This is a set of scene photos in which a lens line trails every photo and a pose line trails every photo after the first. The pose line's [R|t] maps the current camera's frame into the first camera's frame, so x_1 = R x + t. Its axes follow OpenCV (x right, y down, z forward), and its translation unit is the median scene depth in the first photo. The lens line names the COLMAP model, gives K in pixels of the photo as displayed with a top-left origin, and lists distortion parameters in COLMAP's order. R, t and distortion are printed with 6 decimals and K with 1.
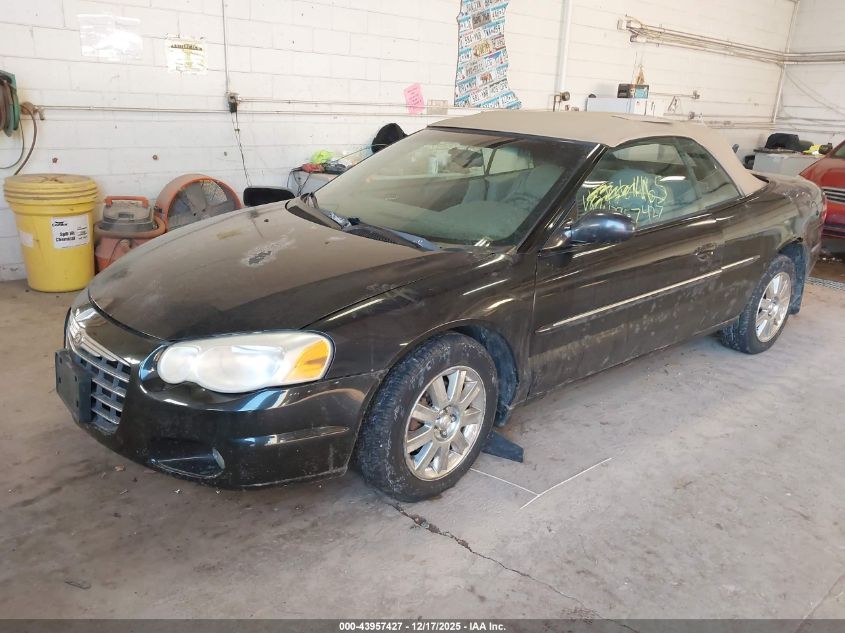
lens RADIAL K [[659.3, 0, 422.5], [0, 659.3, 316.5], [0, 0, 1]] dist [0.000462, 0.003199]
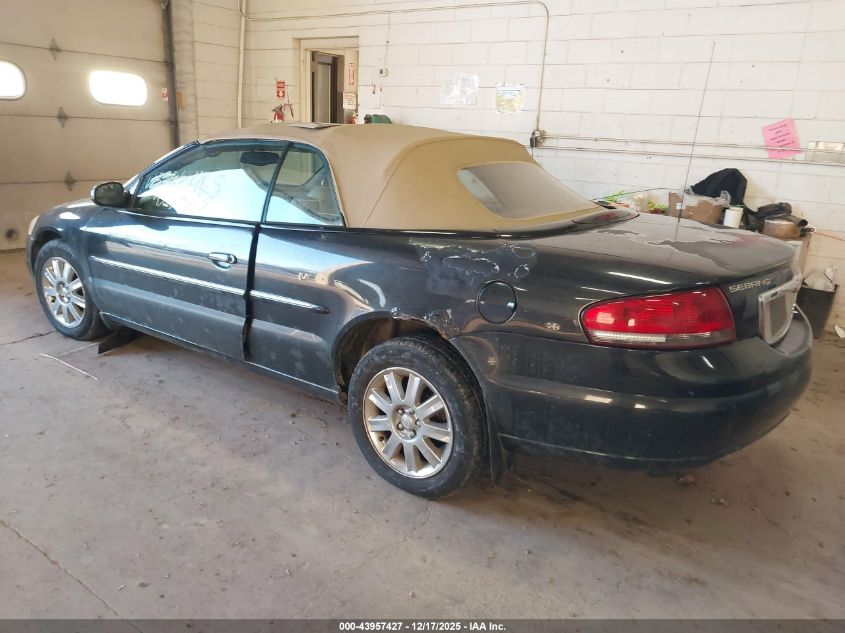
lens RADIAL K [[659.3, 0, 422.5], [0, 659.3, 316.5], [0, 0, 1]] dist [0.000462, 0.003199]
pose [[0.230381, 0.239065, -0.943278, 0.923825], [-0.339014, 0.928342, 0.152481, -0.174343], [0.912137, 0.284656, 0.294919, 0.675906]]
